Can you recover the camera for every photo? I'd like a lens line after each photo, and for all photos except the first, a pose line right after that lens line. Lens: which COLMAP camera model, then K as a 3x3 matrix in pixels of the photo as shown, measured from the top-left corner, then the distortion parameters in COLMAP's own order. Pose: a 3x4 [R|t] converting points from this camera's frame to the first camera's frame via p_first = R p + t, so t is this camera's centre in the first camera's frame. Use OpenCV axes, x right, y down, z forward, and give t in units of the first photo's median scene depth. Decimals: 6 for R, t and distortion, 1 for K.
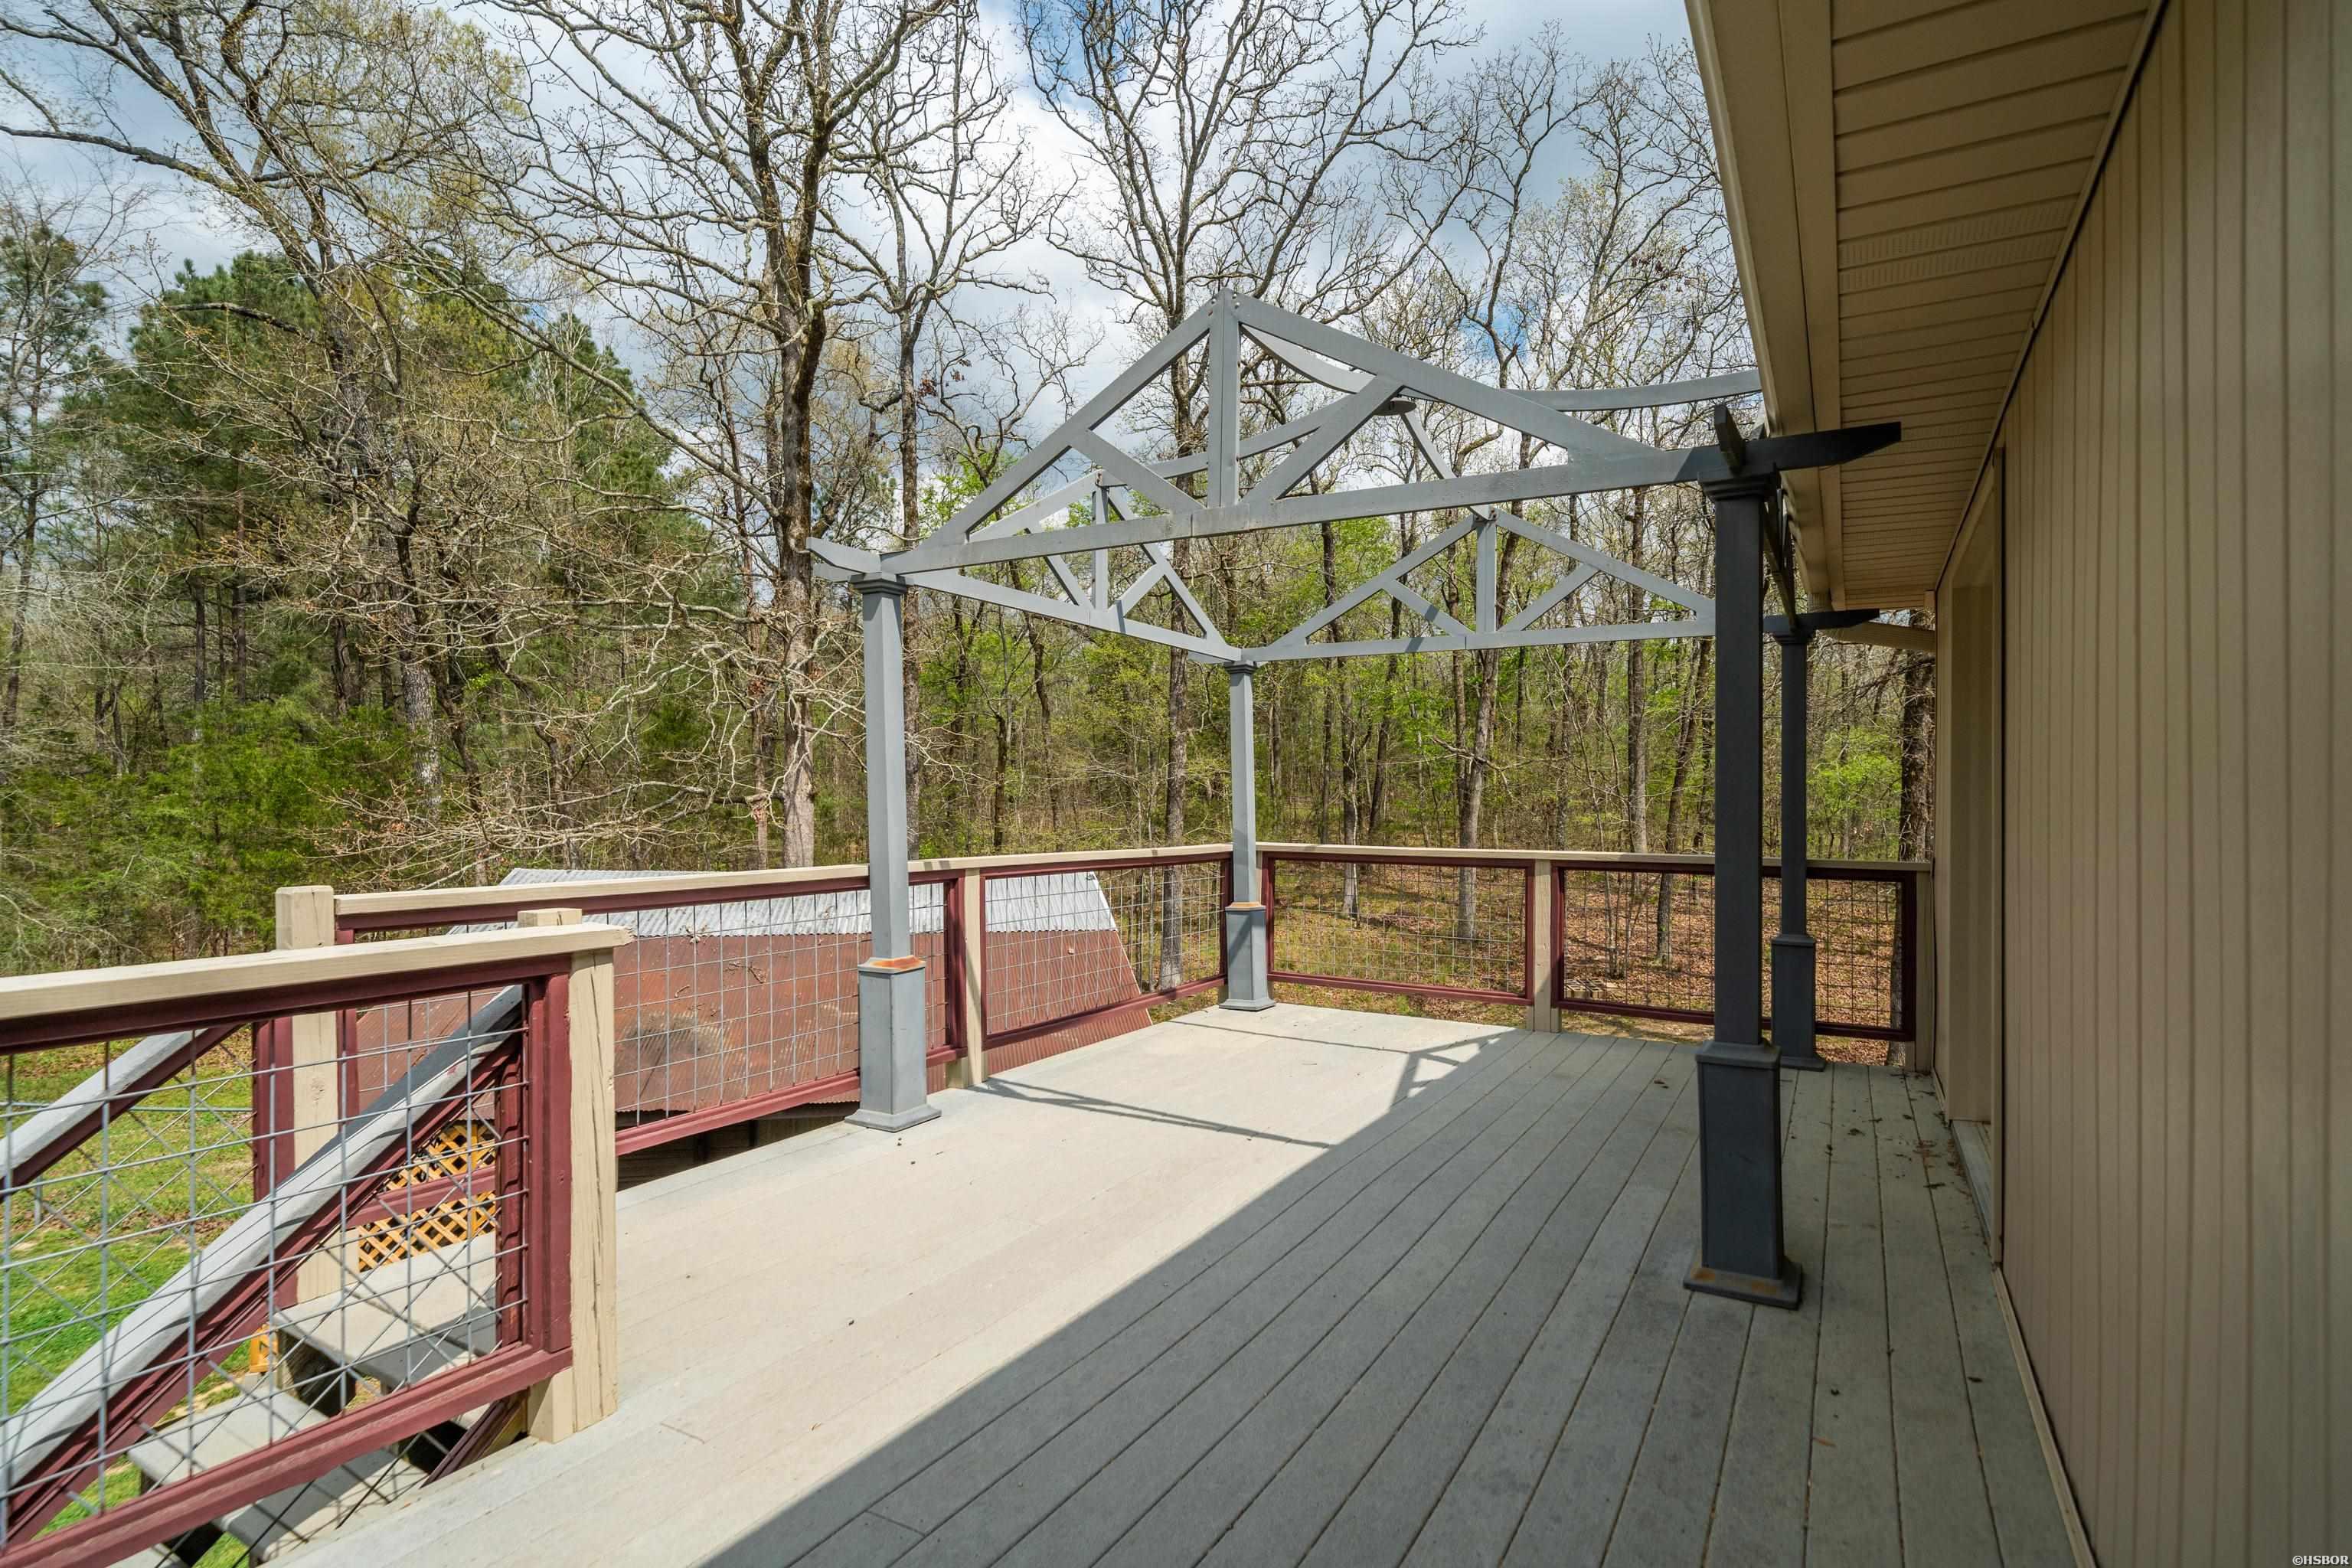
lens RADIAL K [[1184.3, 0, 1176.0], [0, 1184.3, 784.0], [0, 0, 1]] dist [-0.000728, -0.000298]
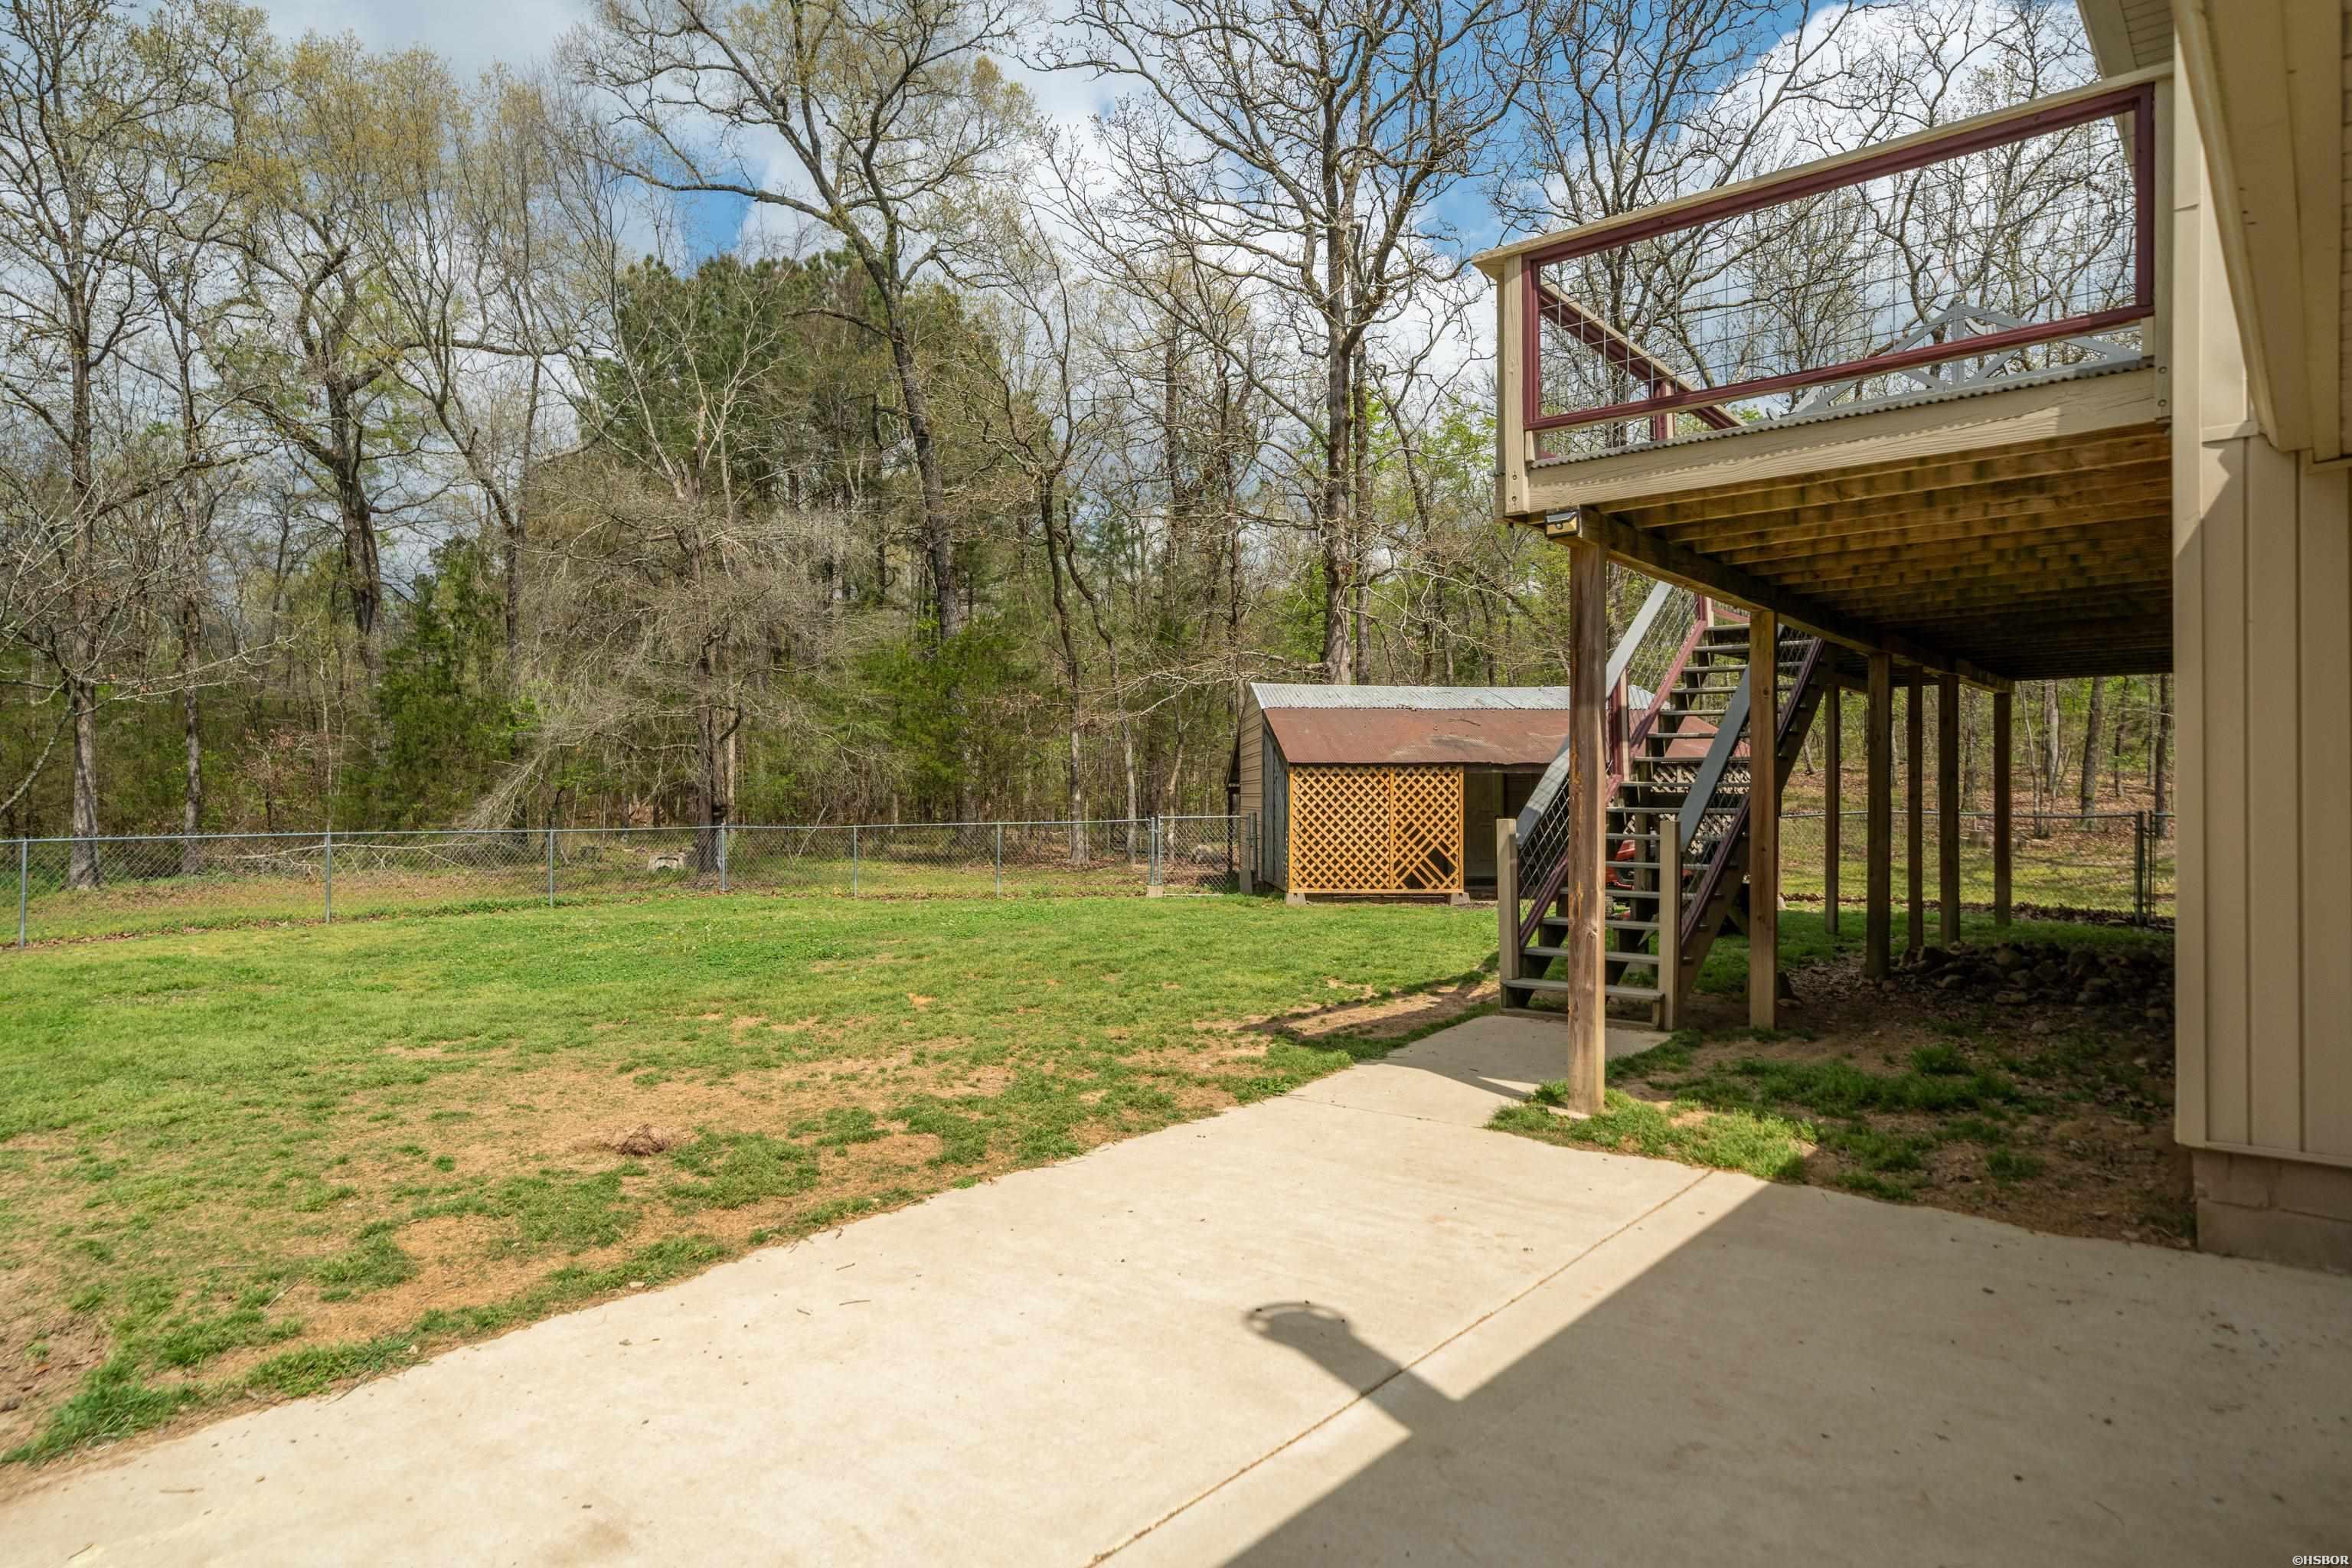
lens RADIAL K [[1359.3, 0, 1176.0], [0, 1359.3, 784.0], [0, 0, 1]] dist [0.001833, 0.000458]
pose [[0.982356, -0.010794, -0.186710, -0.169210], [0.012021, 0.999913, 0.005437, 0.098955], [0.186635, -0.007586, 0.982400, -0.363310]]
